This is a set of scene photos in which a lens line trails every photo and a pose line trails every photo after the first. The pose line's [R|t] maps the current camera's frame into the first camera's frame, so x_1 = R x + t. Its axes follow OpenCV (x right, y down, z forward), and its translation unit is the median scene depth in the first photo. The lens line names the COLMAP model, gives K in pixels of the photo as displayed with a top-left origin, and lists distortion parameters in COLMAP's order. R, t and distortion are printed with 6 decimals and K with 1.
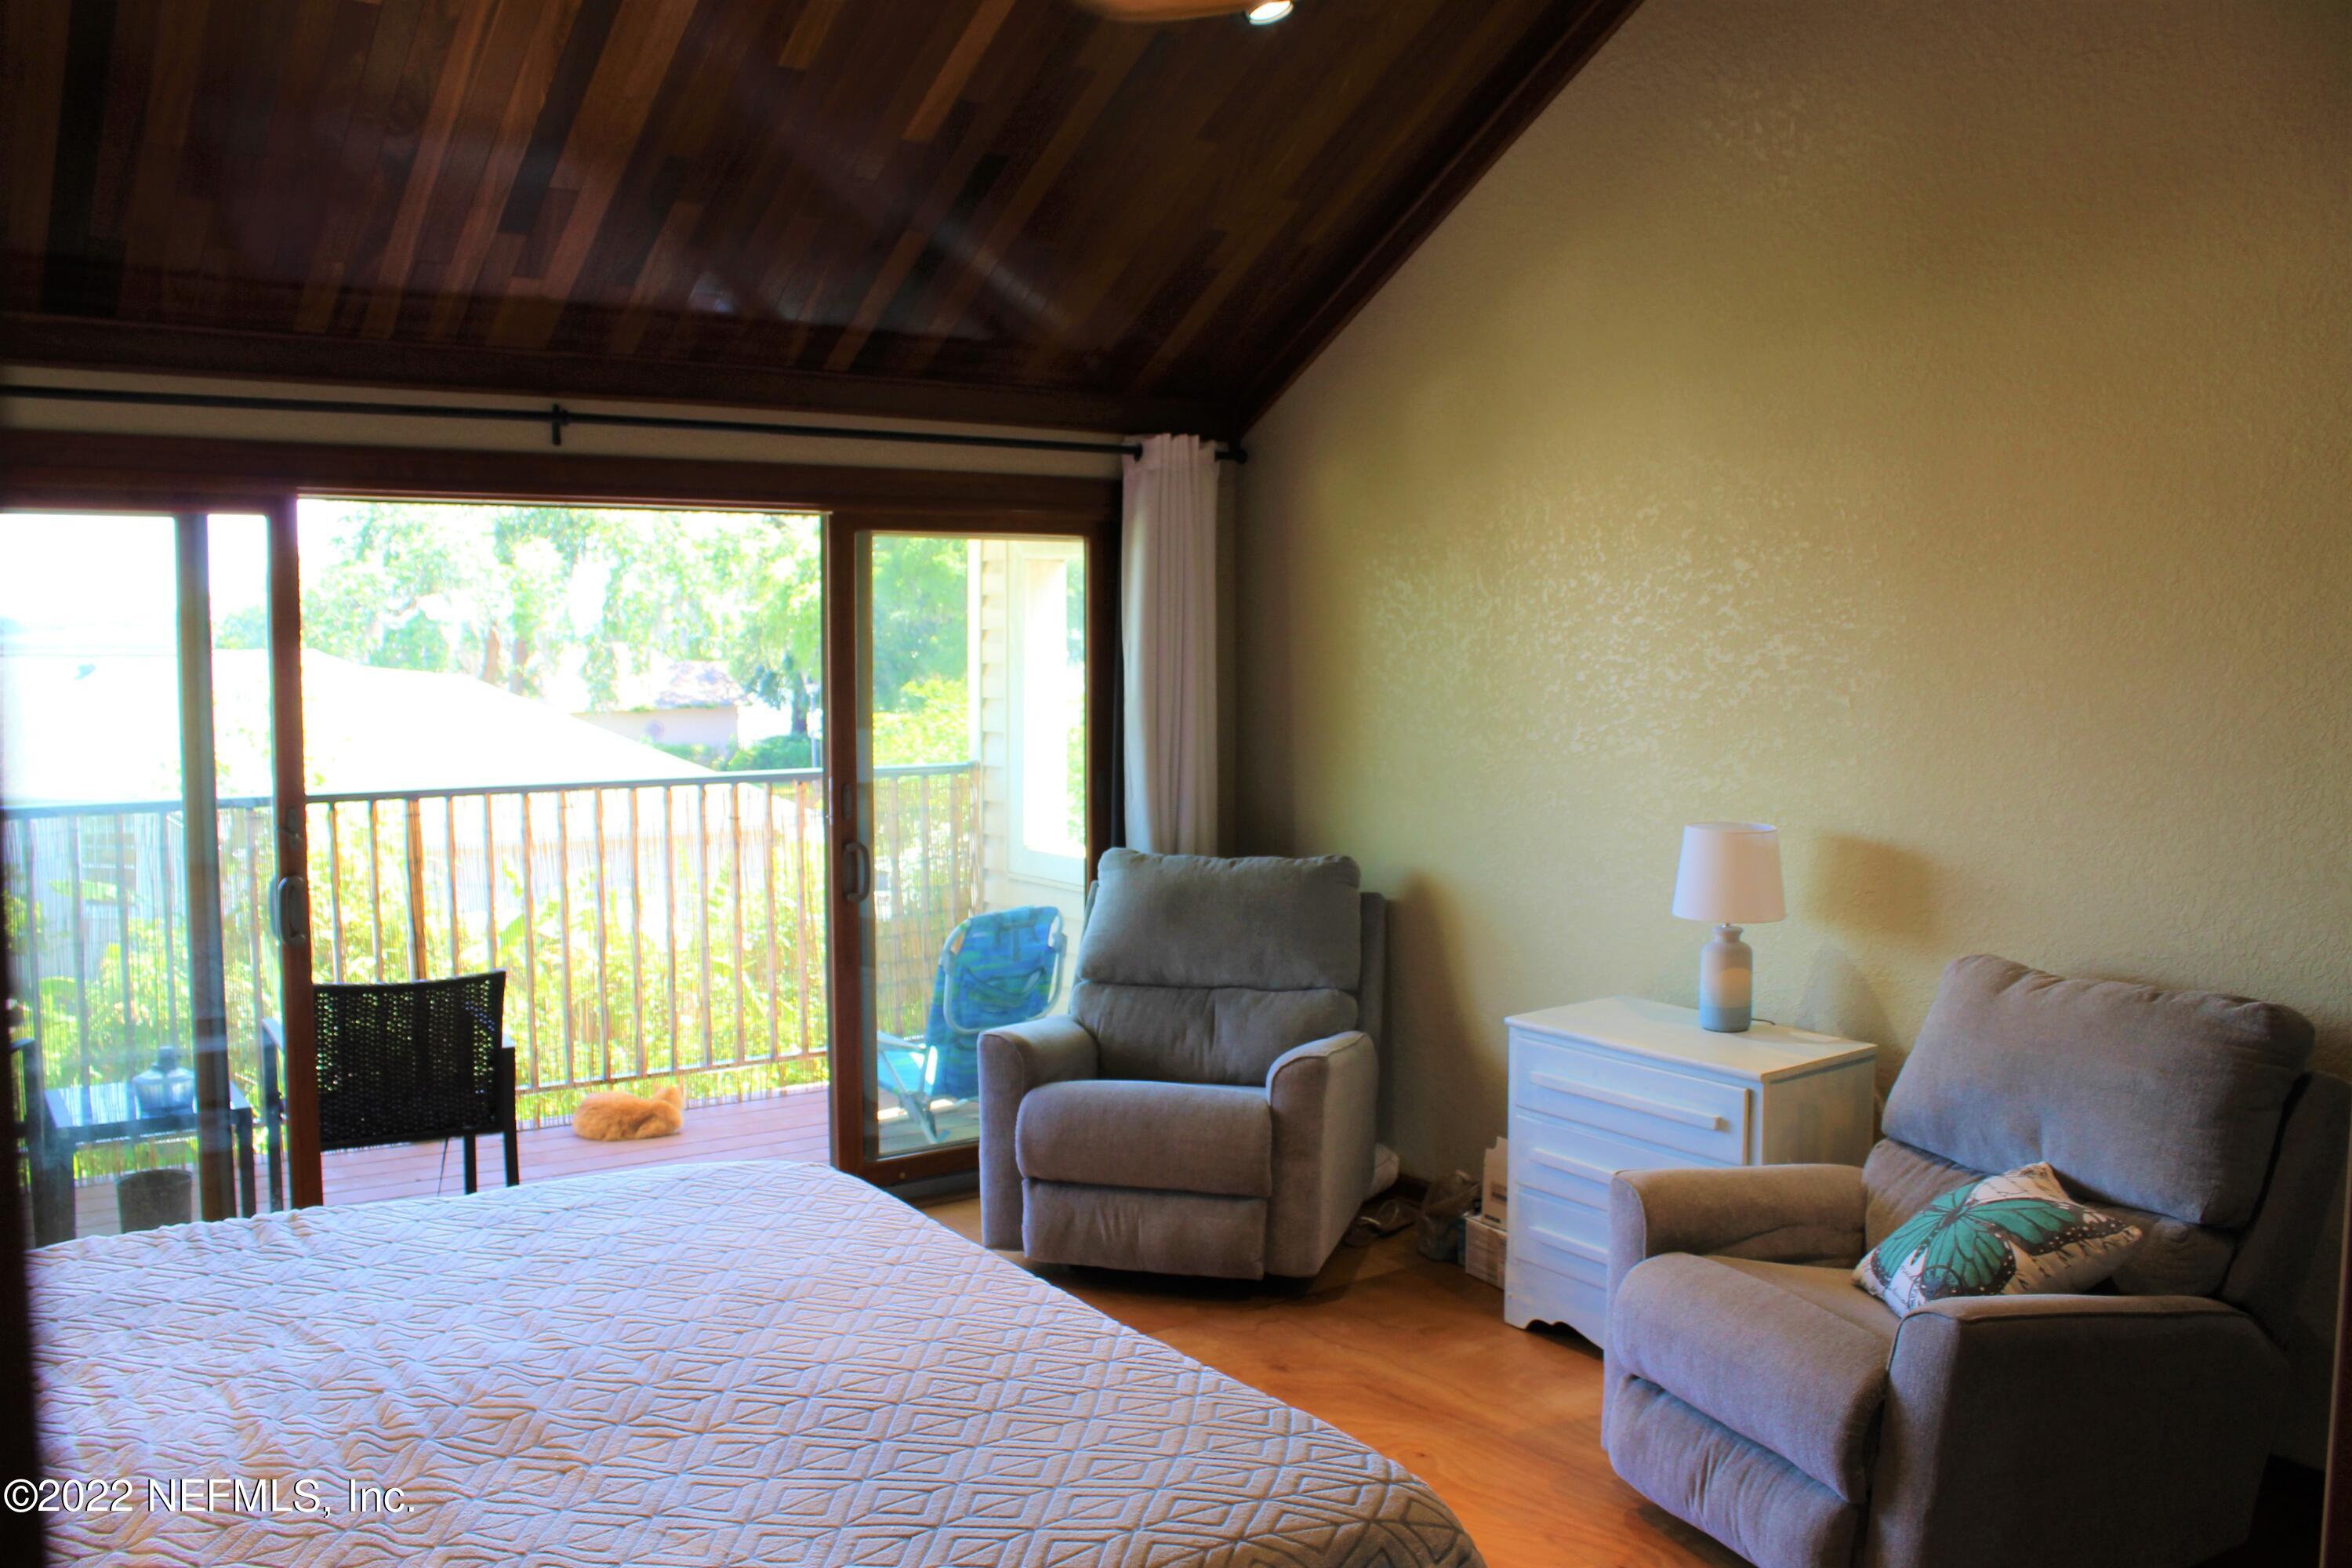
lens RADIAL K [[1988.4, 0, 1164.7], [0, 1988.4, 788.5], [0, 0, 1]] dist [-0.168374, 0.144592]
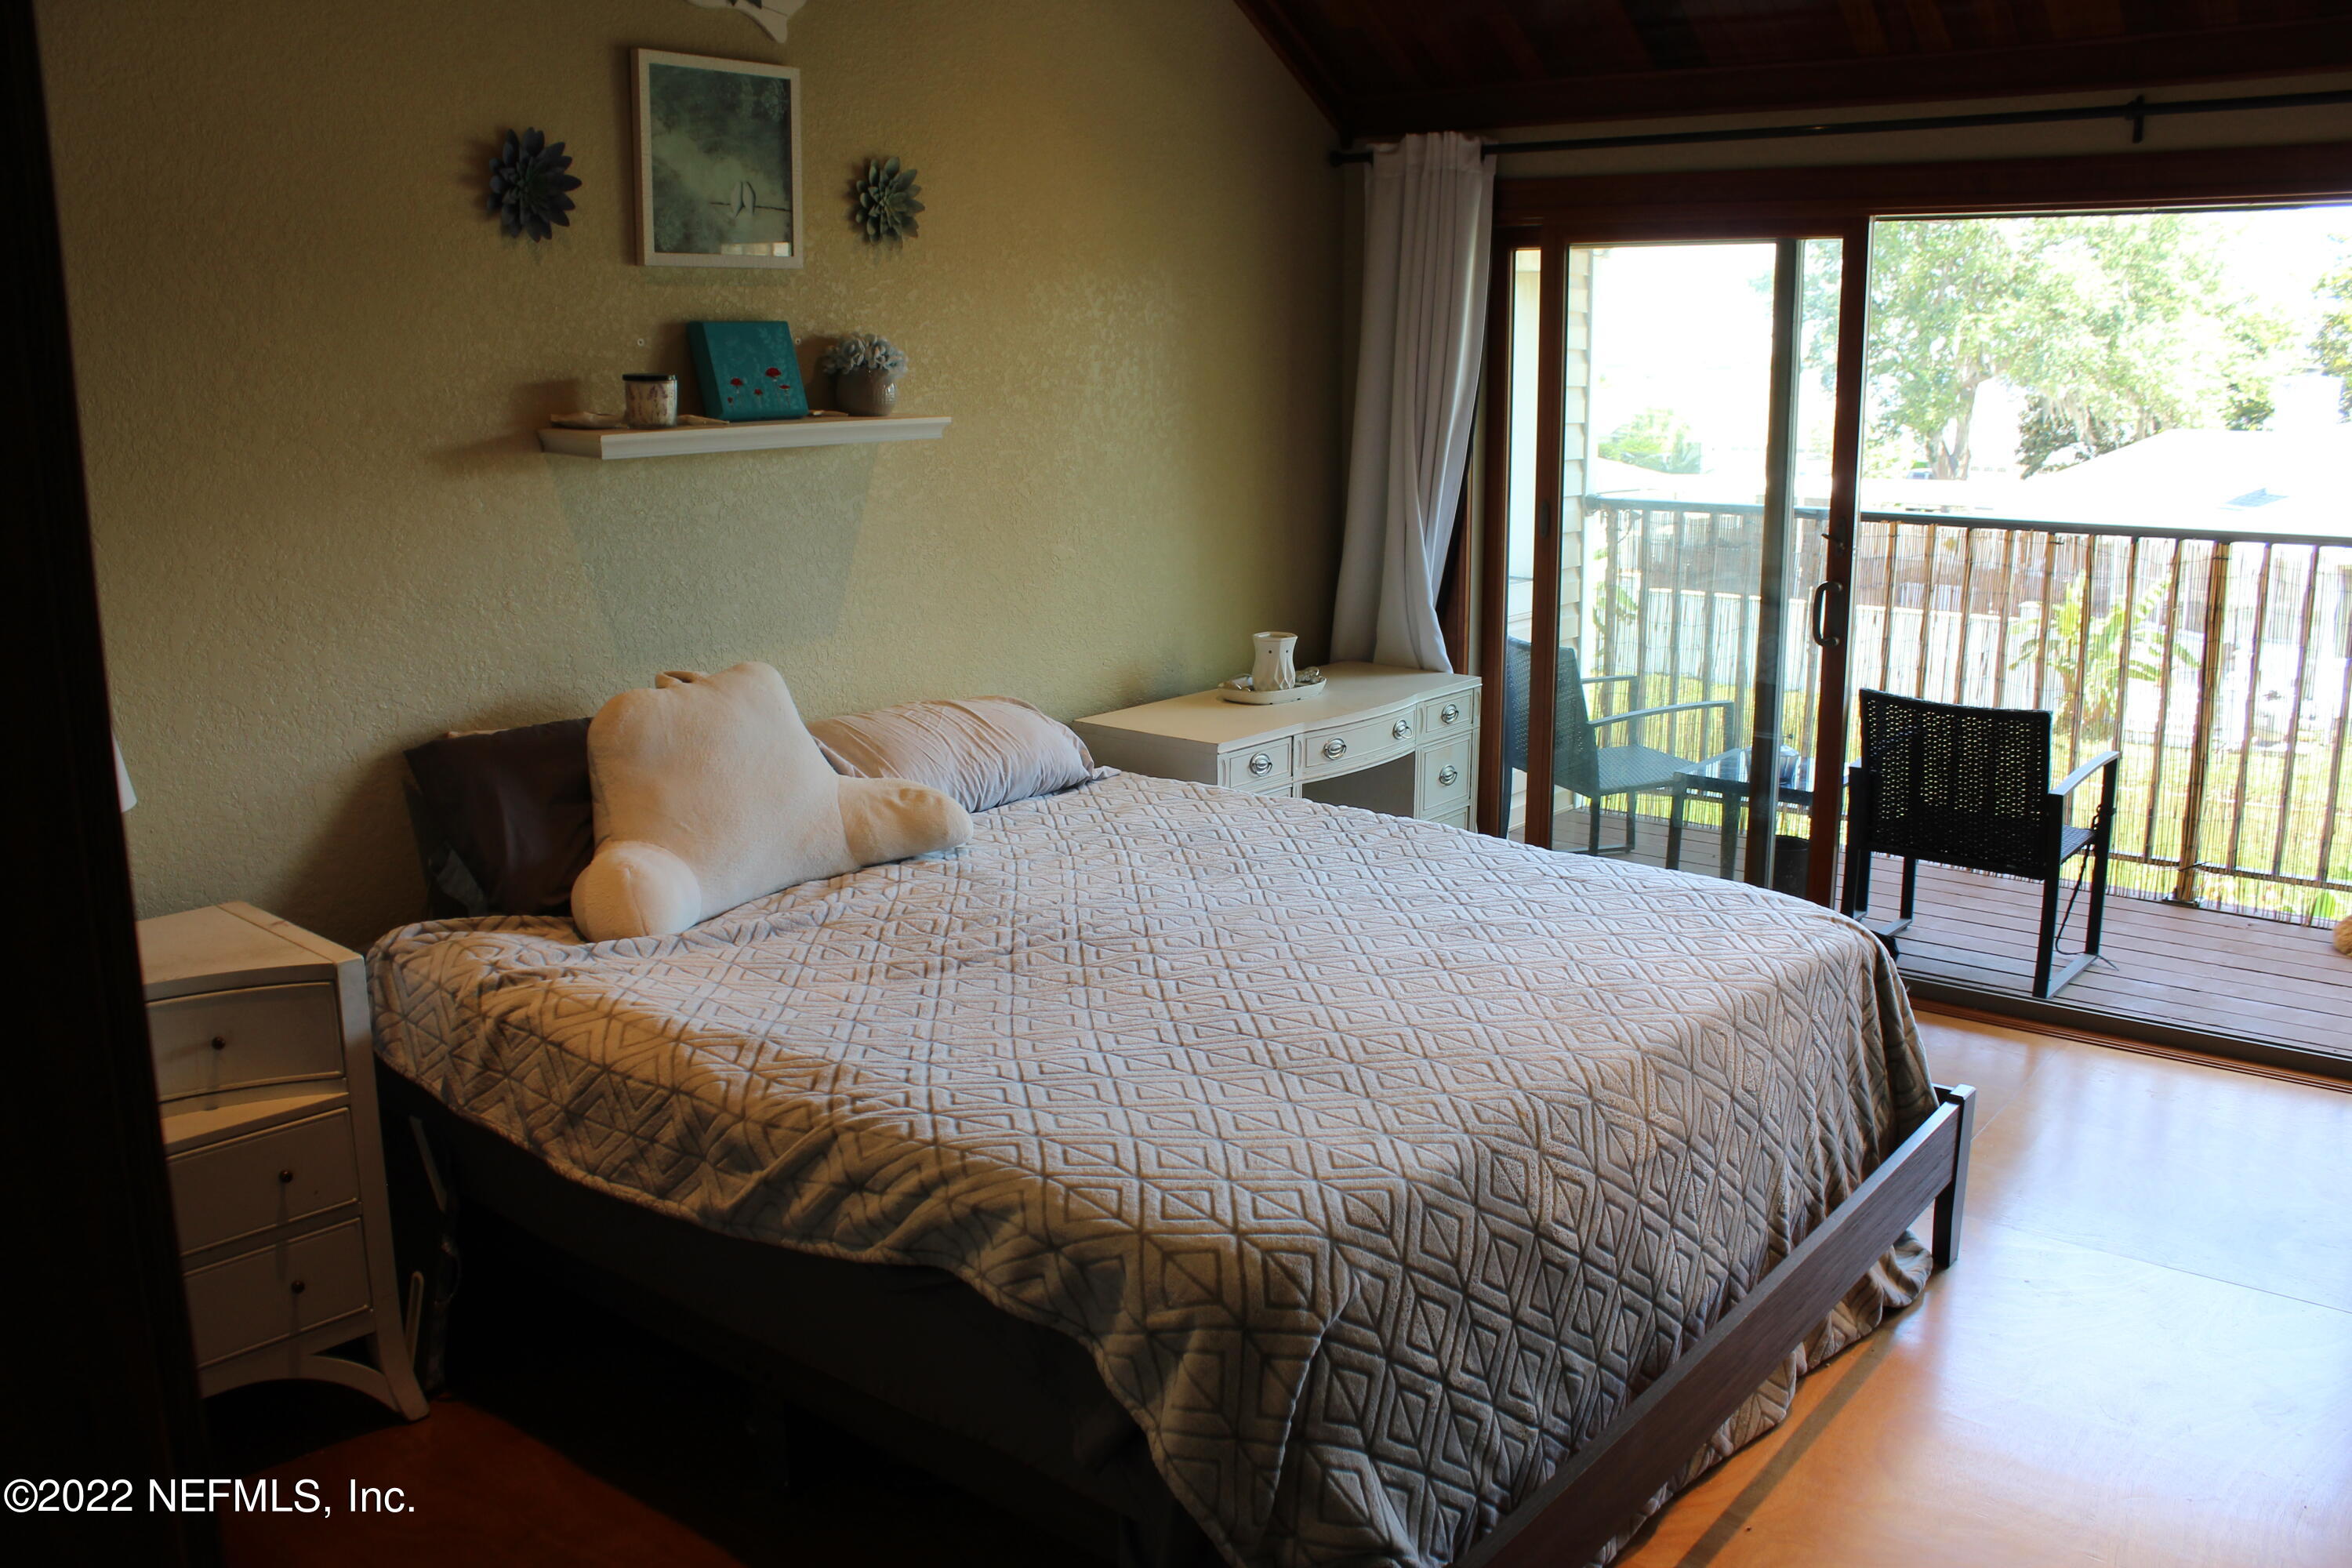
lens RADIAL K [[1988.4, 0, 1162.9], [0, 1988.4, 787.1], [0, 0, 1]] dist [-0.168374, 0.144592]
pose [[0.275637, 0.187853, -0.942728, 0.460662], [-0.065561, 0.982109, 0.176532, -0.009318], [0.959023, 0.013147, 0.283021, 0.331656]]
